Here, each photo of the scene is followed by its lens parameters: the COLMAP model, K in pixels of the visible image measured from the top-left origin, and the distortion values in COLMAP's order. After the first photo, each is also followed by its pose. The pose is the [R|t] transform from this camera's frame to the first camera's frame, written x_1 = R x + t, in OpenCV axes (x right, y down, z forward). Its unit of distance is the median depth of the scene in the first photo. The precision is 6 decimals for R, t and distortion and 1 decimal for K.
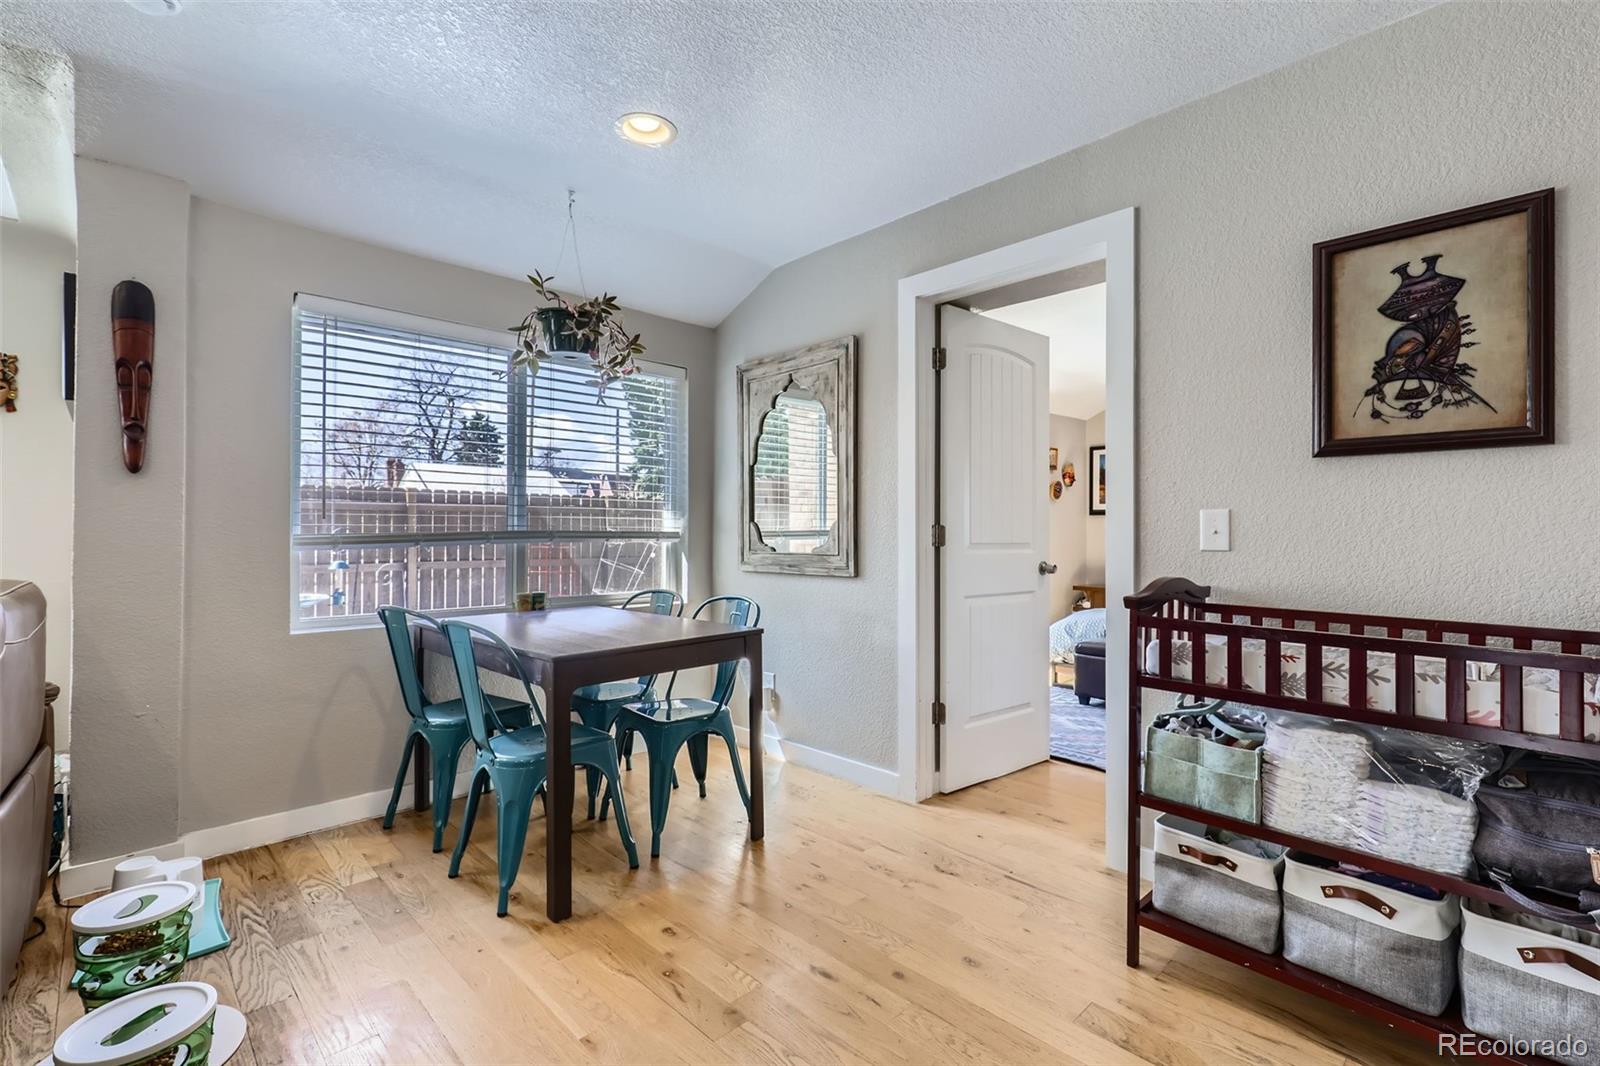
lens RADIAL K [[726.3, 0, 801.2], [0, 726.3, 526.4], [0, 0, 1]] dist [0.002160, -0.000764]
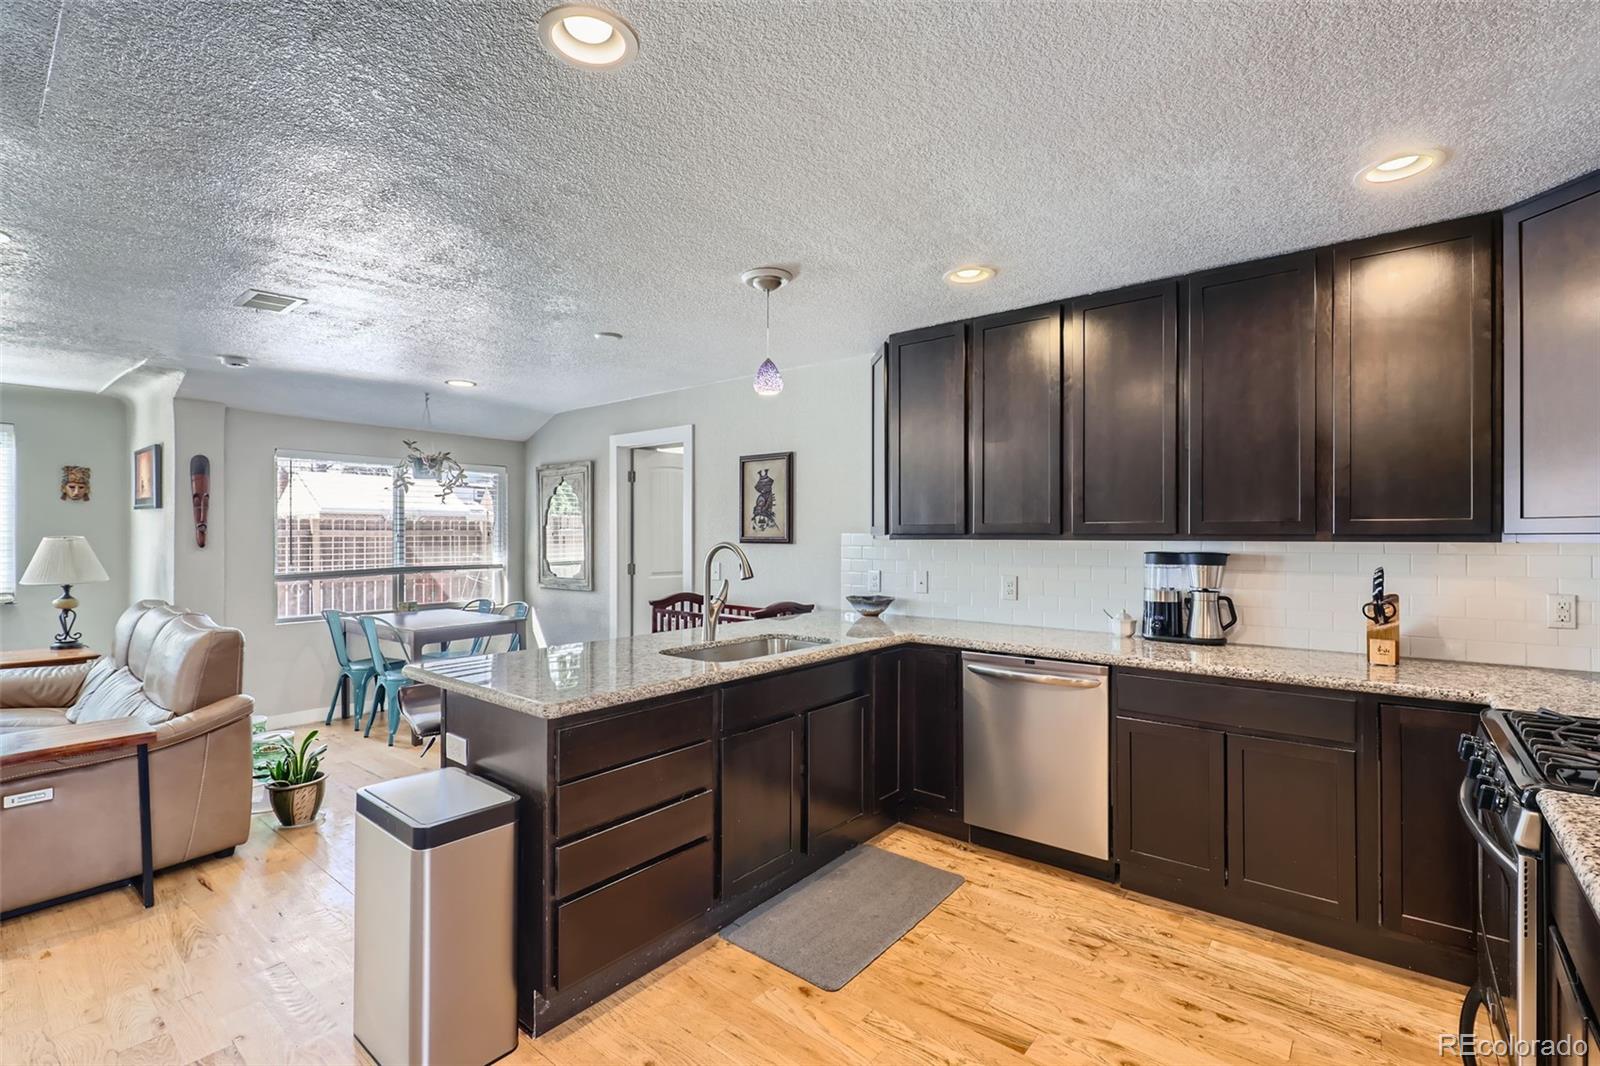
lens RADIAL K [[726.3, 0, 800.0], [0, 726.3, 534.4], [0, 0, 1]] dist [0.002160, -0.000764]
pose [[0.992971, -0.002824, 0.118327, 0.652802], [0.001835, 0.999962, 0.008472, -0.153753], [-0.118347, -0.008195, 0.992939, -1.543960]]
